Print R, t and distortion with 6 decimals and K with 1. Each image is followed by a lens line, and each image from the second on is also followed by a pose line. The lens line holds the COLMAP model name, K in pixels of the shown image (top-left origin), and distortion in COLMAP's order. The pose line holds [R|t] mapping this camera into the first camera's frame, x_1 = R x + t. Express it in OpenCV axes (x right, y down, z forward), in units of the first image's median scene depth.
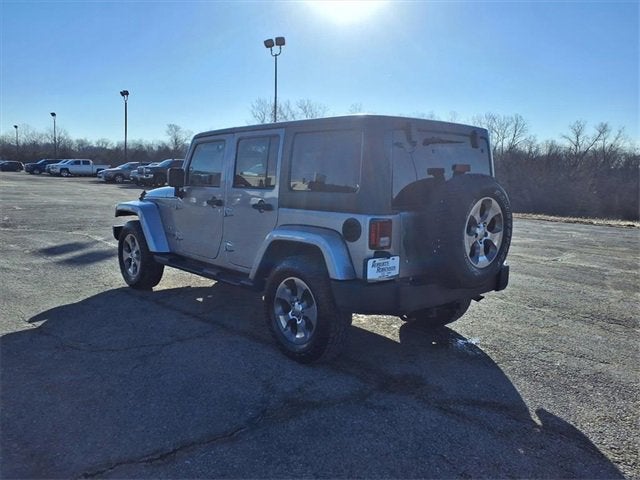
lens RADIAL K [[514.4, 0, 317.5], [0, 514.4, 238.4], [0, 0, 1]] dist [0.080162, -0.106364]
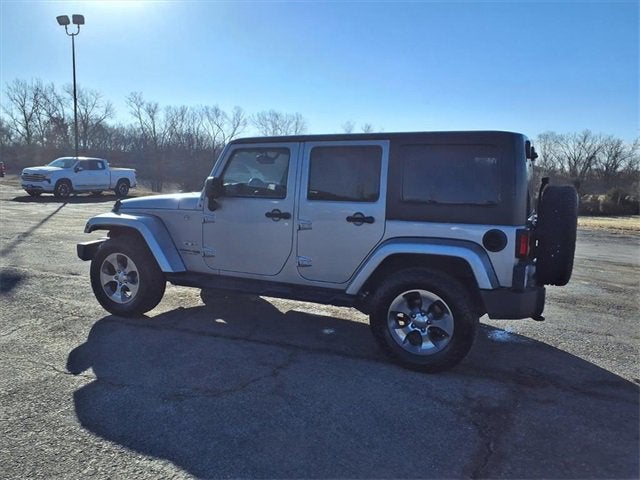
lens RADIAL K [[520.7, 0, 314.7], [0, 520.7, 239.9], [0, 0, 1]] dist [0.022911, -0.010952]
pose [[0.916130, -0.051073, 0.397614, -0.627243], [0.045517, 0.998689, 0.023405, -0.054205], [-0.398288, -0.003343, 0.917254, 0.146229]]
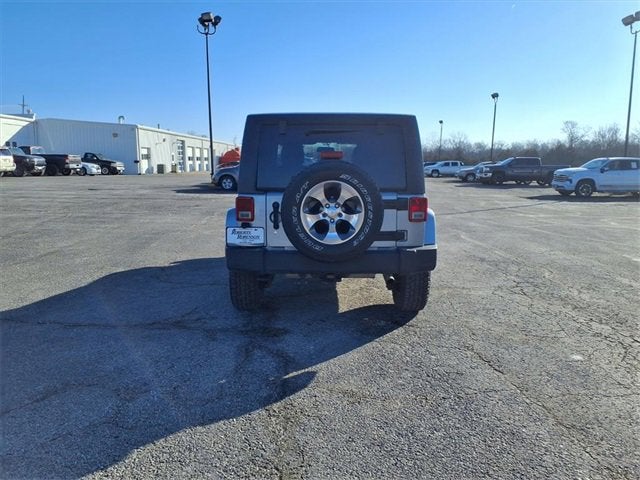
lens RADIAL K [[508.5, 0, 320.0], [0, 508.5, 238.3], [0, 0, 1]] dist [0.067949, -0.085772]
pose [[0.748145, 0.069977, -0.659835, 0.960234], [-0.069439, 0.997220, 0.027024, 0.014887], [0.659892, 0.025600, 0.750925, 0.162105]]
